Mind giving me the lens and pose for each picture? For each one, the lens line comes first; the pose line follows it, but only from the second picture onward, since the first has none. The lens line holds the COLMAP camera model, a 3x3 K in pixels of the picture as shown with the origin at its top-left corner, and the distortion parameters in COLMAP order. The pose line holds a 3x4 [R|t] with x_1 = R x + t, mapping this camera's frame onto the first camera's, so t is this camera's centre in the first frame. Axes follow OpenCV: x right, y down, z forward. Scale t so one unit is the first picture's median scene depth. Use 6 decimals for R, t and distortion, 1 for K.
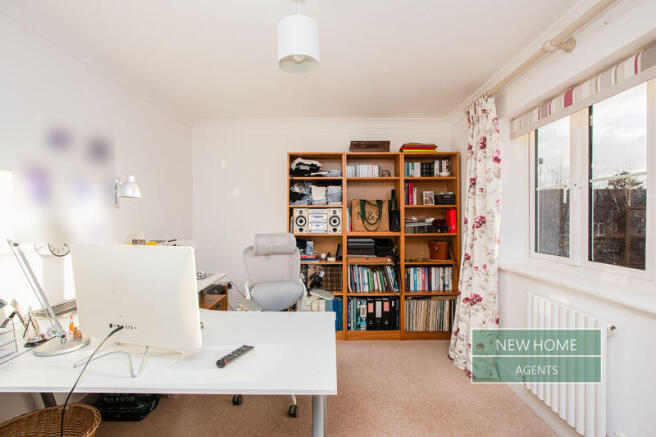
lens RADIAL K [[319.3, 0, 327.9], [0, 319.3, 218.9], [0, 0, 1]] dist [-0.020668, 0.001146]
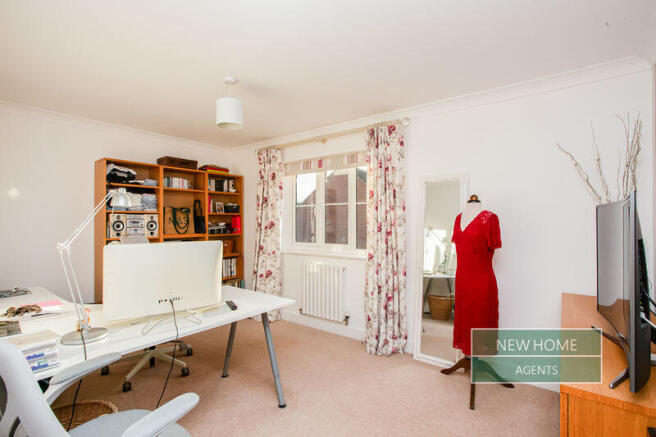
lens RADIAL K [[319.3, 0, 326.8], [0, 319.3, 220.8], [0, 0, 1]] dist [-0.020668, 0.001146]
pose [[0.605090, 0.002153, 0.796154, -0.486567], [0.005385, 0.999962, -0.006797, 0.000671], [-0.796139, 0.008400, 0.605056, -0.155891]]
